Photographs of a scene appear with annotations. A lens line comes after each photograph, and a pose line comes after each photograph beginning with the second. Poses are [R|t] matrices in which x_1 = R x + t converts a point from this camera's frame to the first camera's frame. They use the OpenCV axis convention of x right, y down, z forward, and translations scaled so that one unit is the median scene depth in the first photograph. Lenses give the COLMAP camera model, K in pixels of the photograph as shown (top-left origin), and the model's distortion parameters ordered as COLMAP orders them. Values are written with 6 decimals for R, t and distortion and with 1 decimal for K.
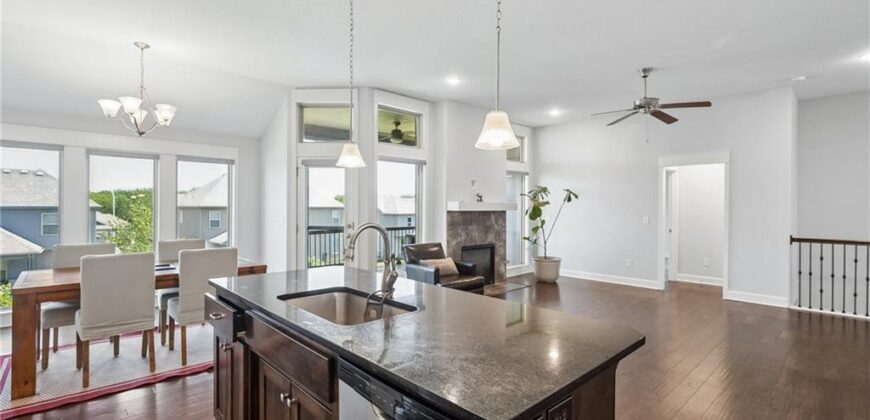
lens RADIAL K [[393.0, 0, 436.5], [0, 393.0, 207.8], [0, 0, 1]] dist [-0.004510, -0.000425]
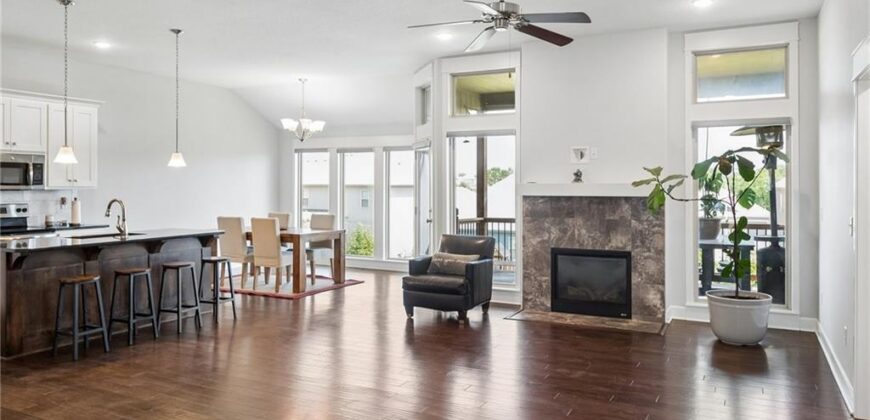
lens RADIAL K [[618.5, 0, 436.2], [0, 618.5, 187.4], [0, 0, 1]] dist [0.003048, 0.001250]
pose [[0.333607, -0.001162, -0.942712, 1.038081], [-0.000809, 0.999999, -0.001519, -0.005450], [0.942712, 0.001269, 0.333605, 0.456432]]
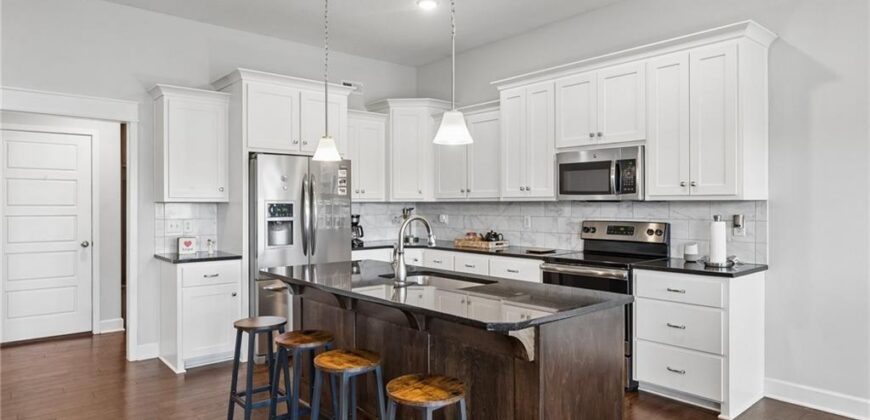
lens RADIAL K [[518.1, 0, 432.8], [0, 518.1, 206.4], [0, 0, 1]] dist [0.001805, 0.002524]
pose [[-0.999066, -0.004347, 0.042980, -0.085019], [-0.004041, 0.999966, 0.007205, 0.000955], [-0.043009, 0.007025, -0.999050, 0.767589]]
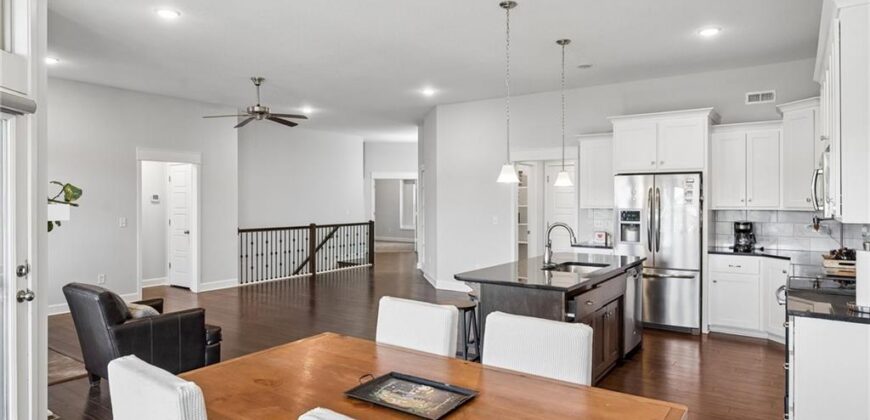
lens RADIAL K [[518.1, 0, 433.7], [0, 518.1, 205.1], [0, 0, 1]] dist [0.001805, 0.002524]
pose [[-0.201198, -0.016179, 0.979417, -0.717250], [0.001380, 0.999858, 0.016800, -0.024455], [-0.979550, 0.004731, -0.201147, 0.621249]]
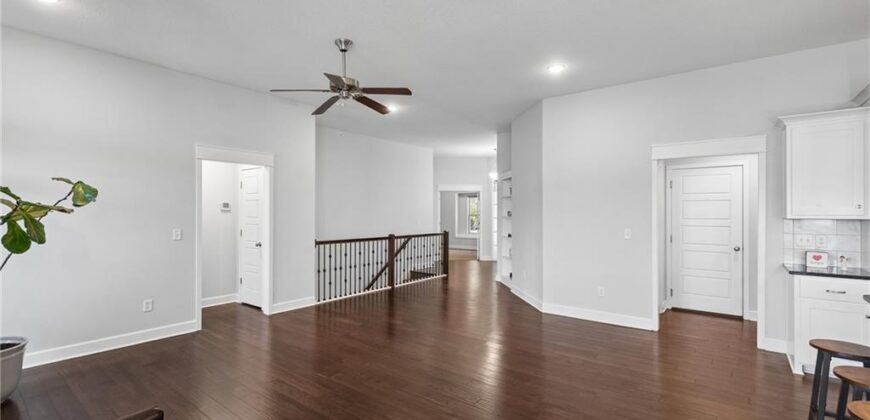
lens RADIAL K [[378.0, 0, 435.0], [0, 378.0, 212.3], [0, 0, 1]] dist [0.001642, 0.000569]
pose [[-0.150773, -0.004779, 0.988557, -0.186267], [-0.000524, 0.999989, 0.004755, -0.010846], [-0.988568, 0.000199, -0.150774, 0.709693]]
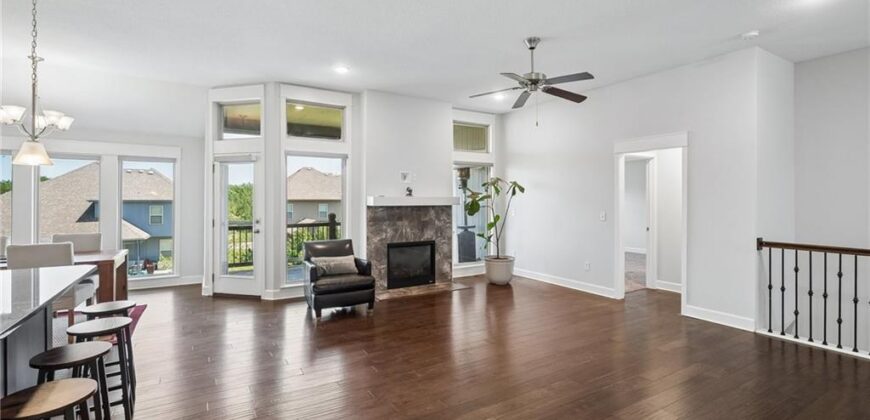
lens RADIAL K [[393.0, 0, 435.4], [0, 393.0, 200.0], [0, 0, 1]] dist [-0.004510, -0.000425]
pose [[0.978190, -0.003180, -0.207687, 0.382076], [0.003321, 0.999994, 0.000329, -0.006363], [0.207684, -0.001012, 0.978195, 0.097110]]
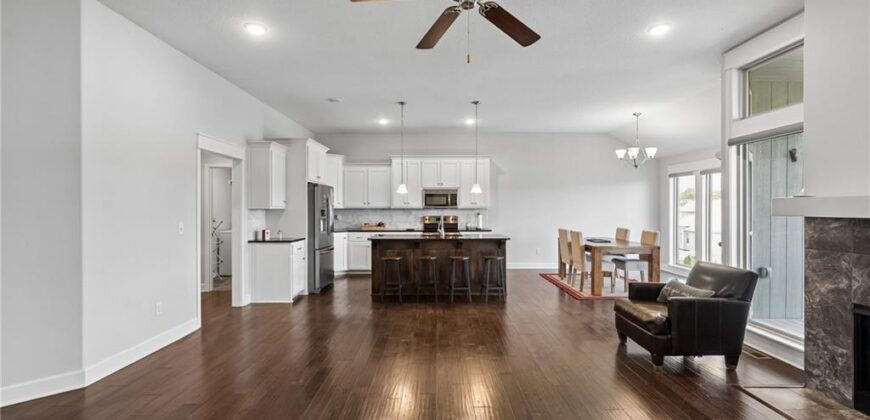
lens RADIAL K [[378.0, 0, 436.4], [0, 378.0, 208.9], [0, 0, 1]] dist [0.001642, 0.000569]
pose [[-0.685360, -0.002672, -0.728200, 0.673950], [-0.003812, 0.999993, -0.000082, -0.000089], [0.728195, 0.002720, -0.685365, 0.971216]]
